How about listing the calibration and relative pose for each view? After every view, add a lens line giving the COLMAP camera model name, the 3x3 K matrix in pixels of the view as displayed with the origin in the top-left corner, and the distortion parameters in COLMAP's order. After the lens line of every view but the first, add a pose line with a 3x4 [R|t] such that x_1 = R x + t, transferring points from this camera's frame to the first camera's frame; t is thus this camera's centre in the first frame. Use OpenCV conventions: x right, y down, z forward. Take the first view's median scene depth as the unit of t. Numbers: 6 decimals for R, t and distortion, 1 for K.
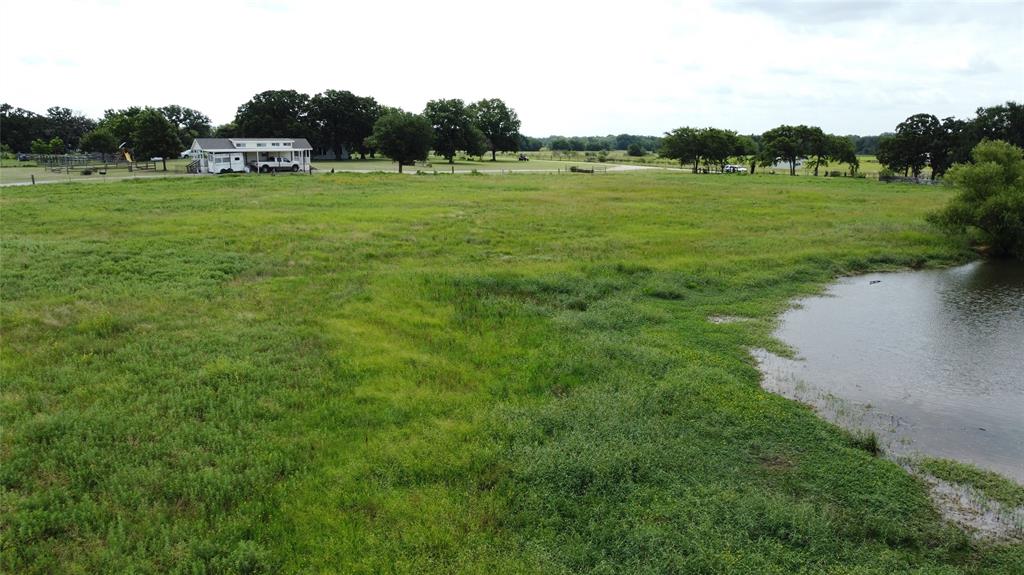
lens RADIAL K [[772.5, 0, 510.0], [0, 772.5, 289.3], [0, 0, 1]] dist [0.008430, -0.012740]
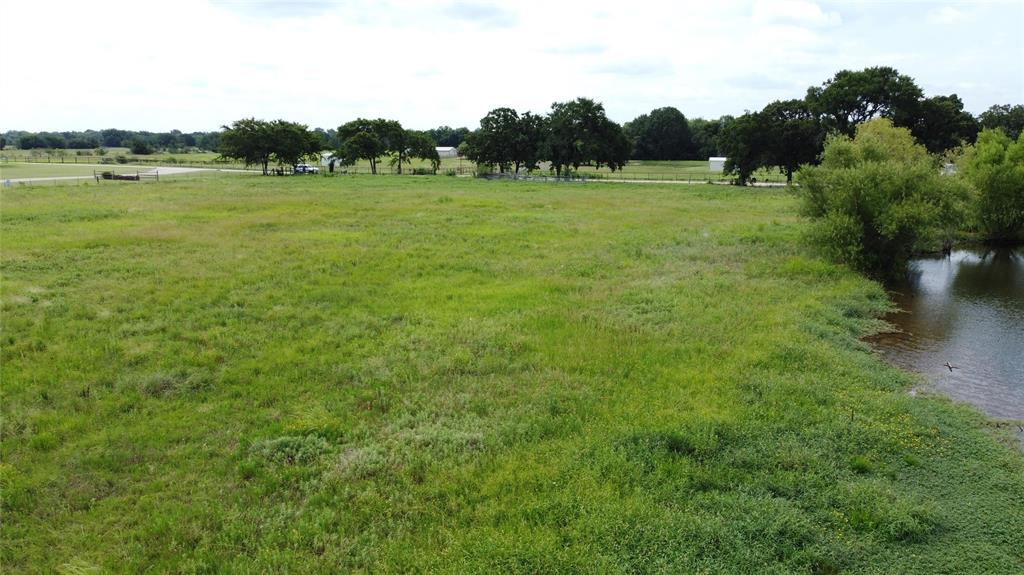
lens RADIAL K [[772.5, 0, 515.9], [0, 772.5, 292.4], [0, 0, 1]] dist [0.008430, -0.012740]
pose [[0.809479, -0.119806, 0.574796, -0.049953], [0.114217, 0.992390, 0.045997, -0.044878], [-0.575933, 0.028417, 0.817003, 0.232950]]
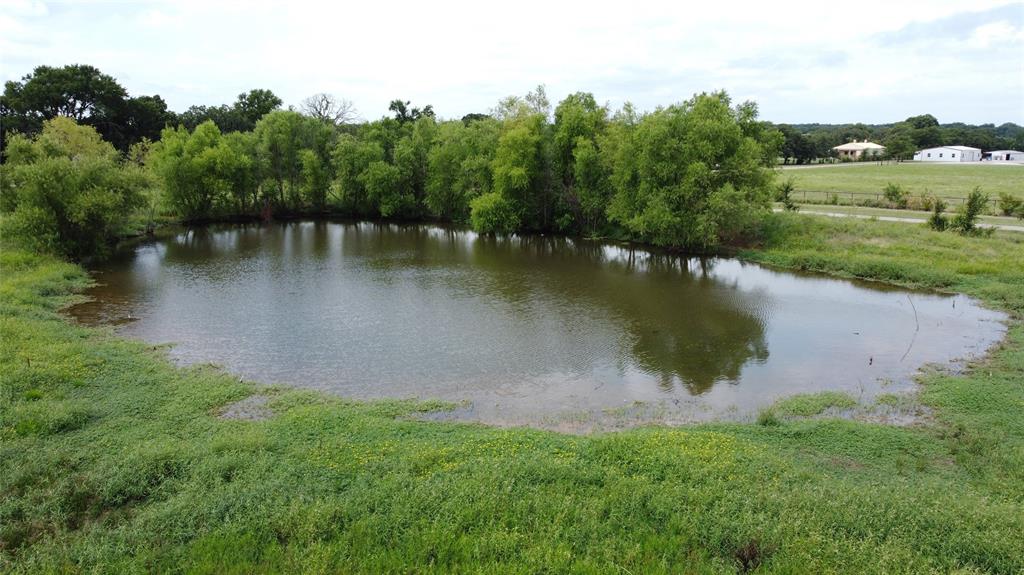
lens RADIAL K [[772.5, 0, 509.4], [0, 772.5, 287.5], [0, 0, 1]] dist [0.008430, -0.012740]
pose [[0.044373, -0.200243, 0.978741, -0.082237], [0.191909, 0.963168, 0.188356, -0.037117], [-0.980409, 0.179472, 0.081167, 0.191417]]
